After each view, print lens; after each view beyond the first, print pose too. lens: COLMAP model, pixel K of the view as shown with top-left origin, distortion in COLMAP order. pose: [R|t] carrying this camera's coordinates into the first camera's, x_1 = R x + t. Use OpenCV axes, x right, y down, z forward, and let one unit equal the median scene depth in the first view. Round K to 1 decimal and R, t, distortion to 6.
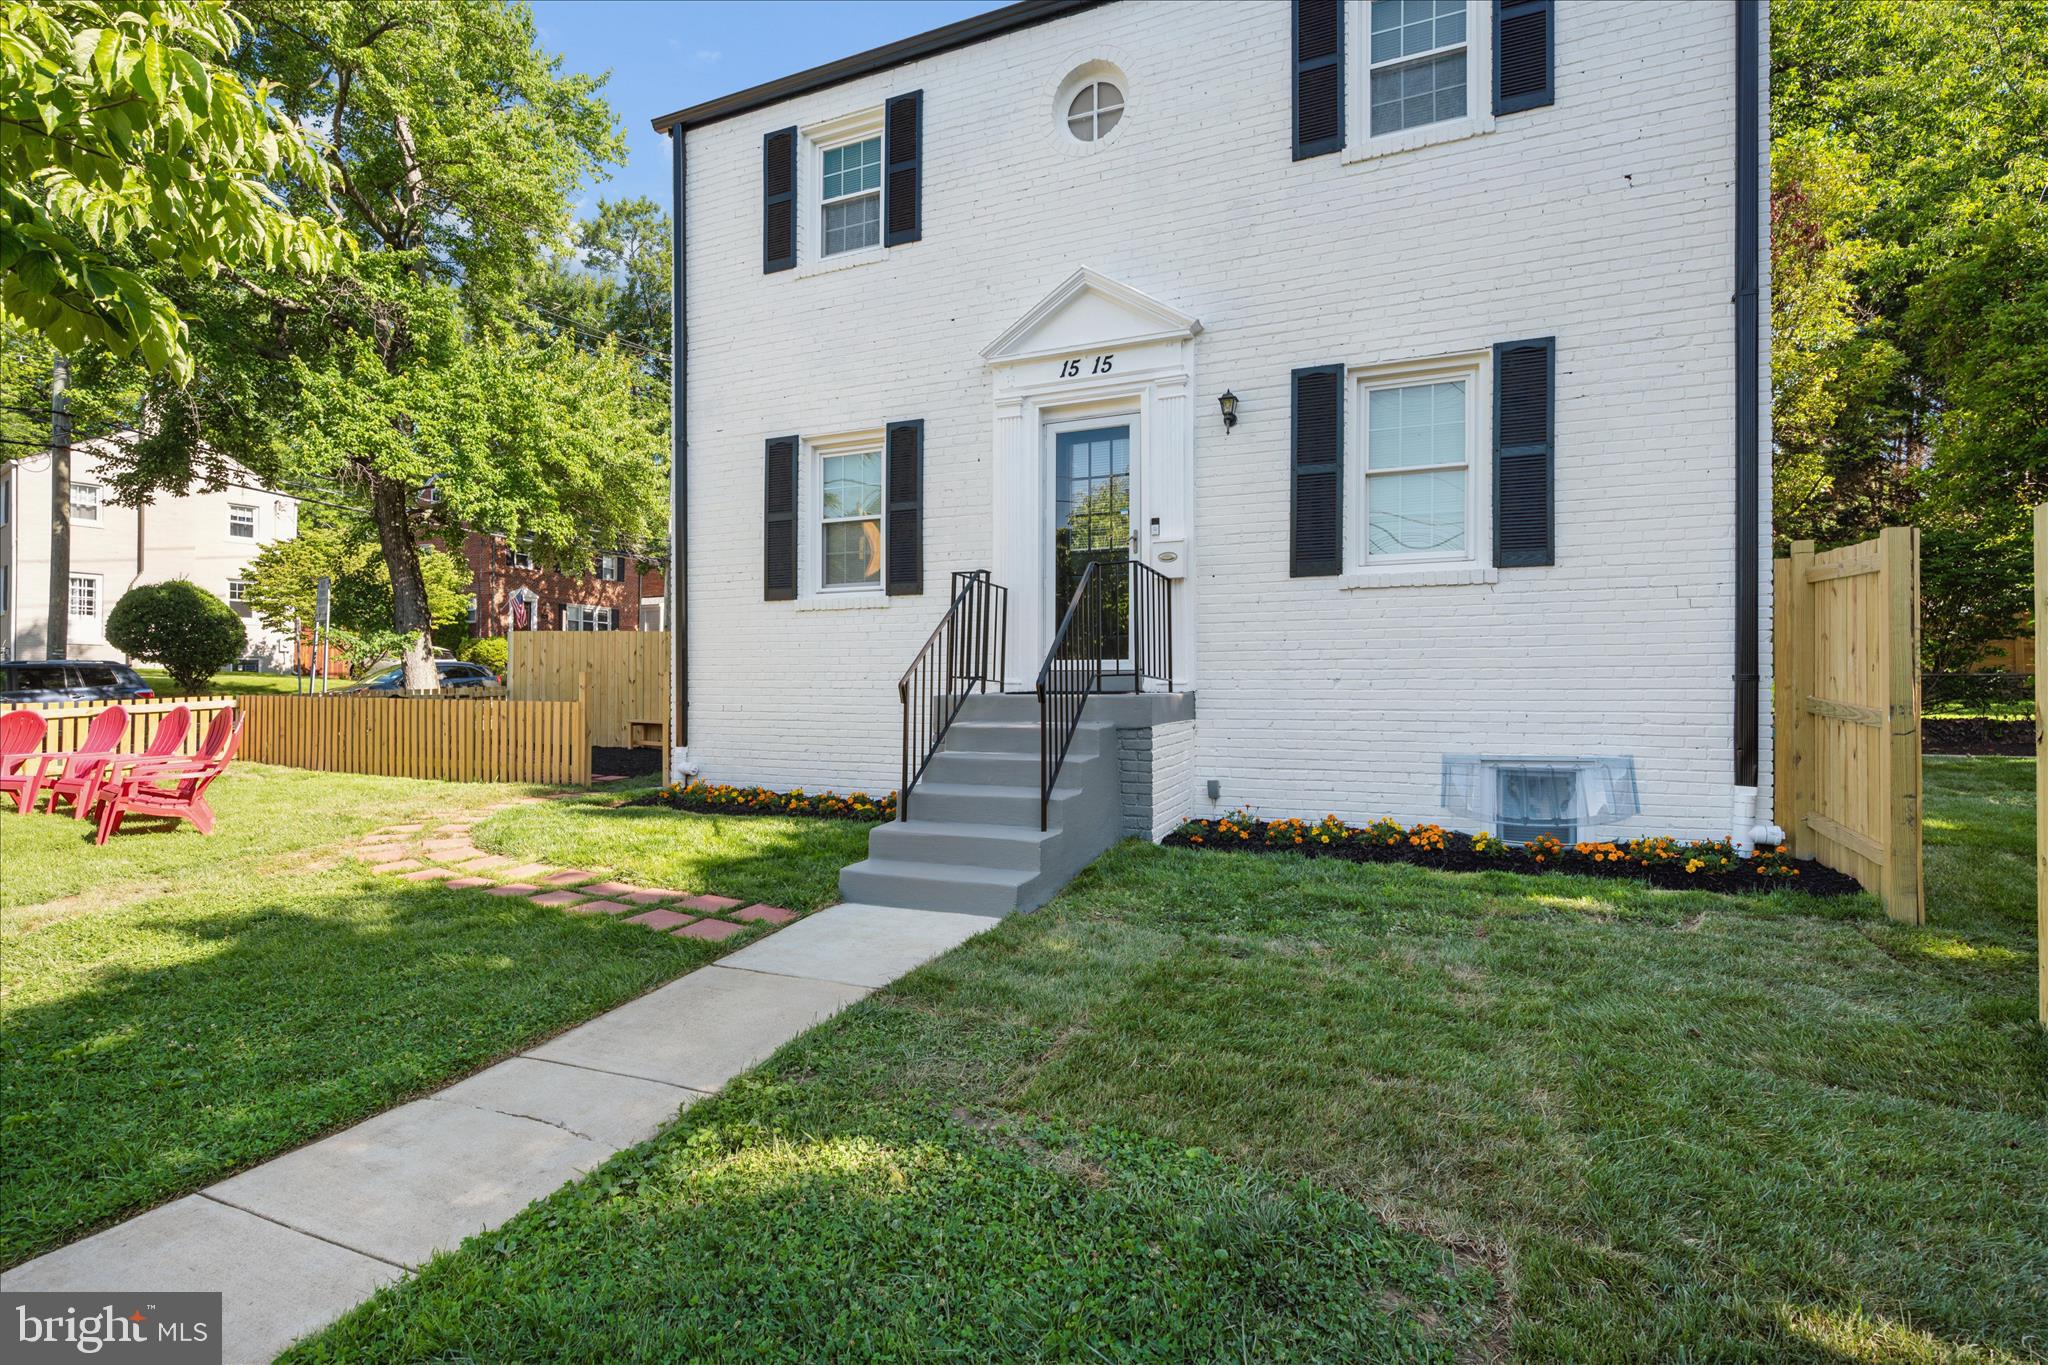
lens RADIAL K [[907.1, 0, 1018.2], [0, 907.1, 687.1], [0, 0, 1]] dist [-0.003072, -0.000085]
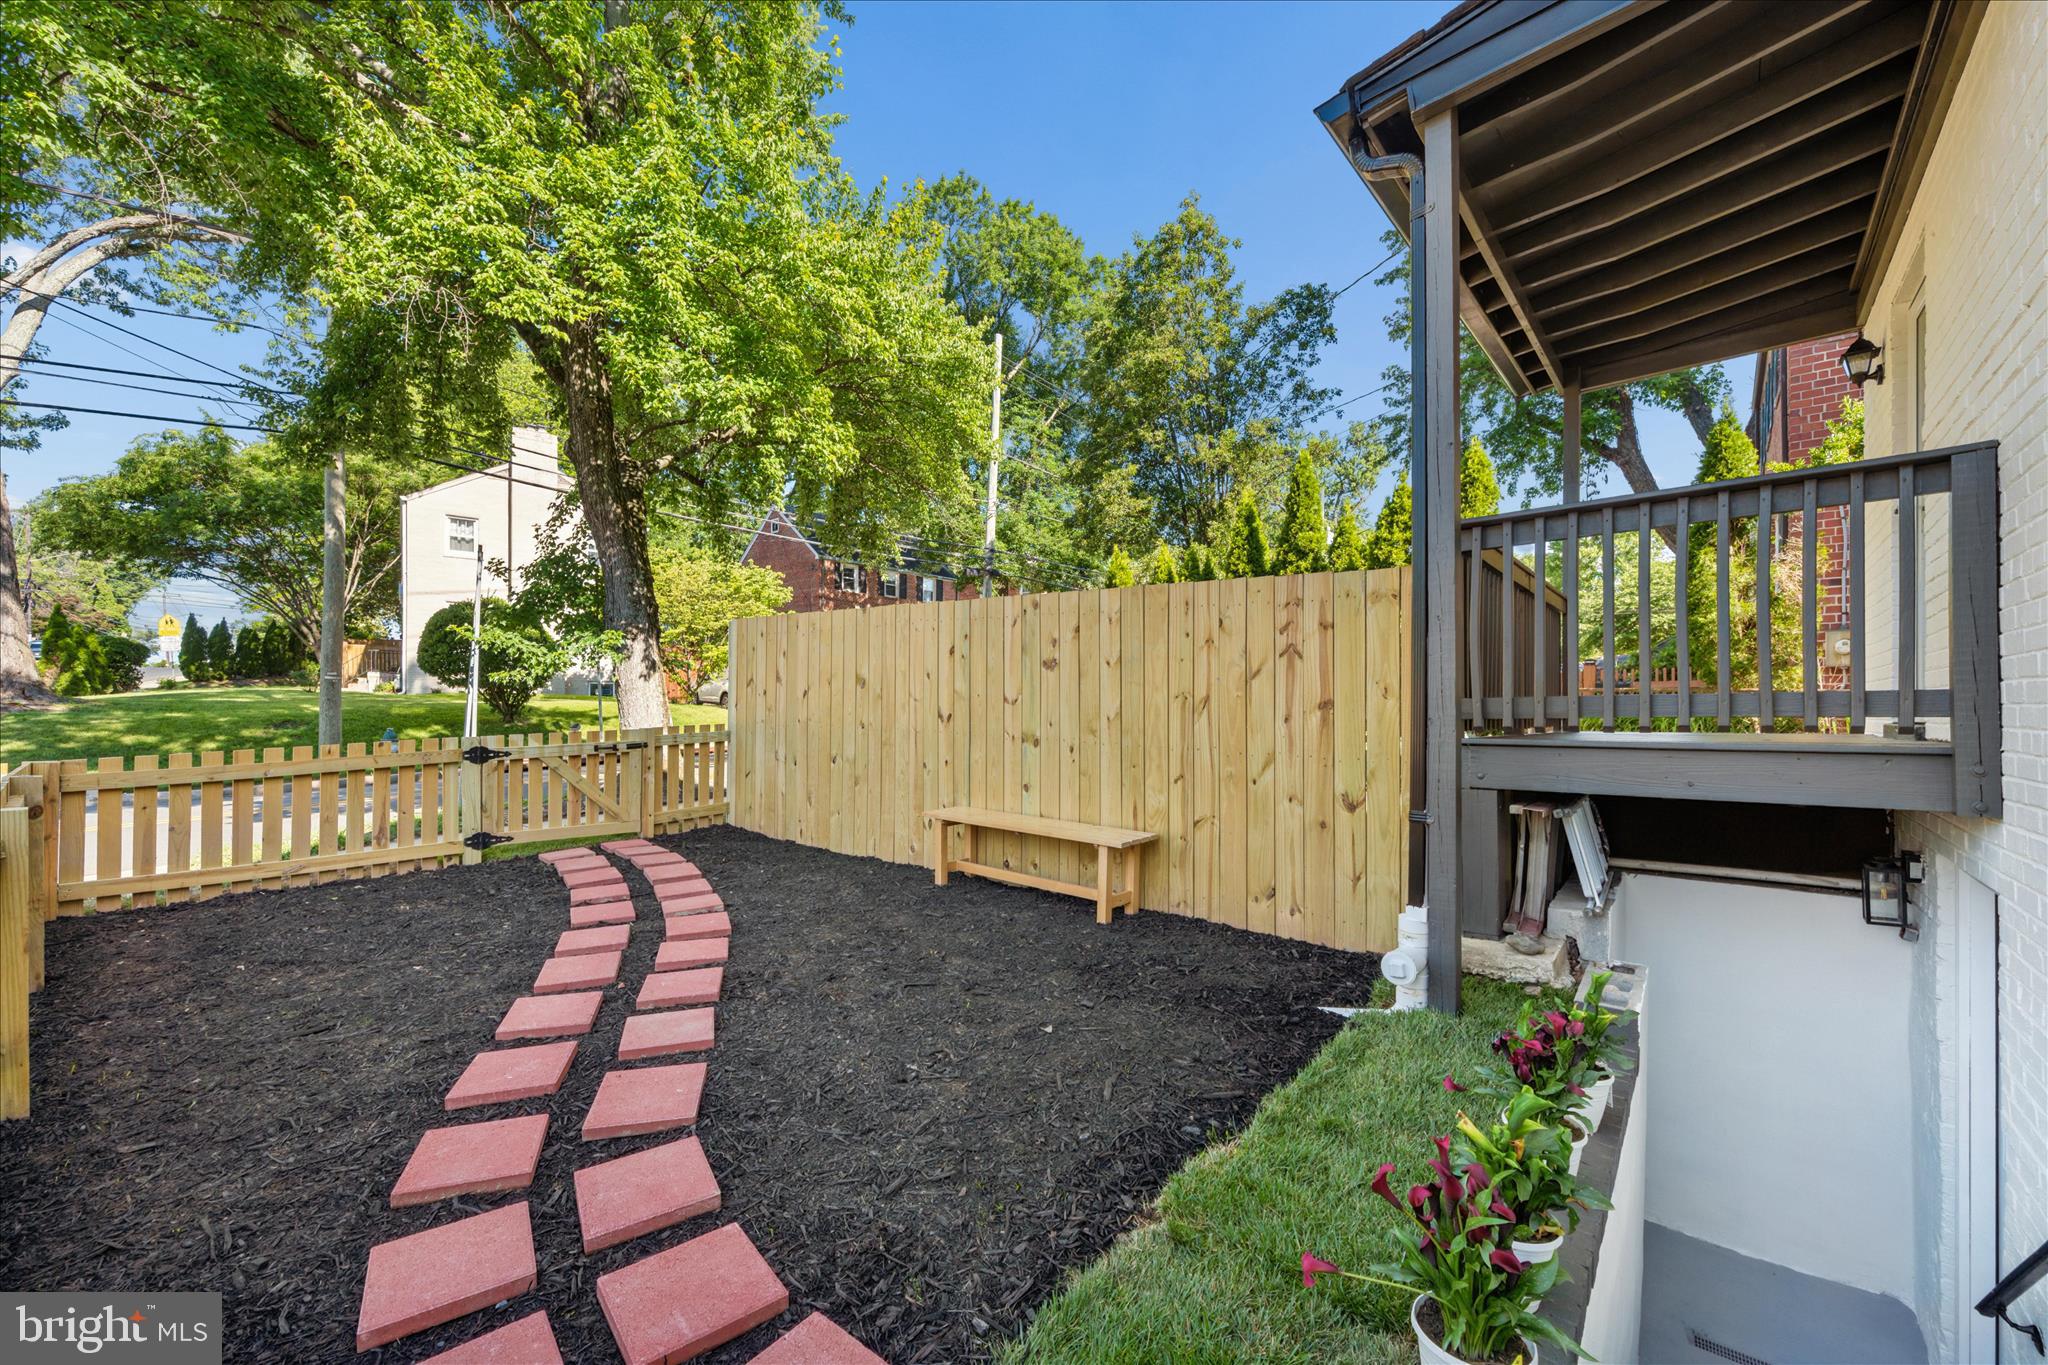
lens RADIAL K [[801.0, 0, 1026.7], [0, 801.0, 685.7], [0, 0, 1]] dist [-0.001331, -0.000130]
pose [[0.952764, -0.008853, -0.303584, -0.519750], [0.001326, 0.999687, -0.024988, -0.025379], [0.303710, 0.023405, 0.952477, 1.234129]]
